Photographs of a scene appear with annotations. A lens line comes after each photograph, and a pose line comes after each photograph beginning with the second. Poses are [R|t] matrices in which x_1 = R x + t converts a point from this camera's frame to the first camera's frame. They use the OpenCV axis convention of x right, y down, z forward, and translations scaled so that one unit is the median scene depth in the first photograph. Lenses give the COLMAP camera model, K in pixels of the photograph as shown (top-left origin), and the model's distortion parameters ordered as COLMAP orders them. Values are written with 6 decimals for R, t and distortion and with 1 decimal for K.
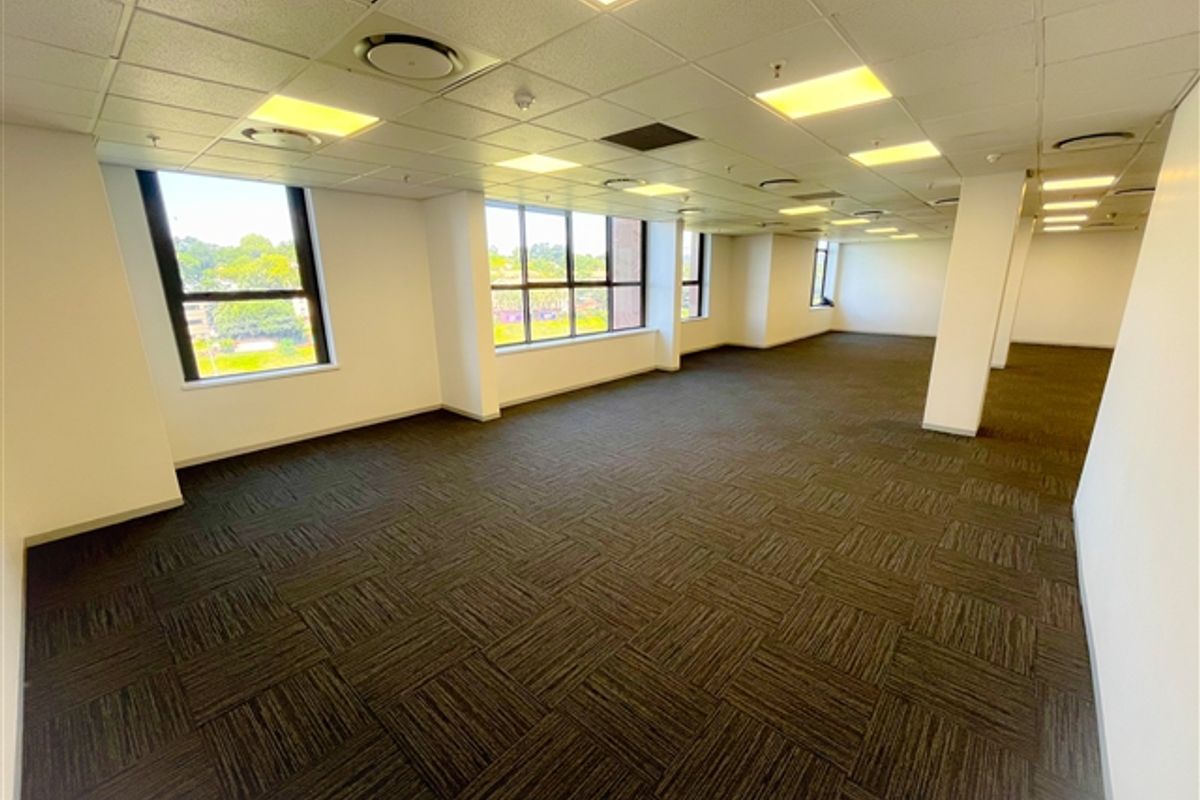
lens RADIAL K [[483.2, 0, 605.3], [0, 483.2, 399.8], [0, 0, 1]] dist [-0.001864, -0.000092]
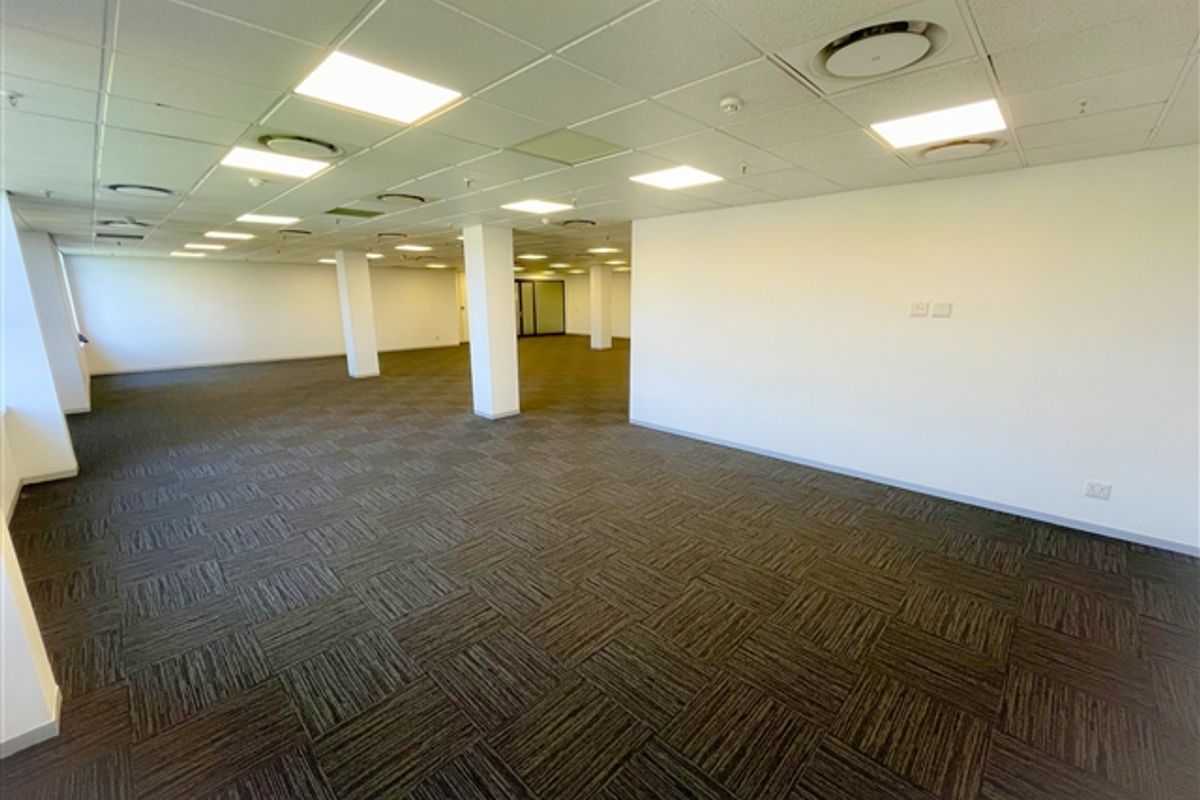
lens RADIAL K [[483.2, 0, 605.1], [0, 483.2, 403.8], [0, 0, 1]] dist [-0.001864, -0.000092]
pose [[0.041557, -0.210203, 0.976774, -0.776099], [0.247073, 0.949418, 0.193804, -0.213361], [-0.968105, 0.233281, 0.091391, 0.856517]]
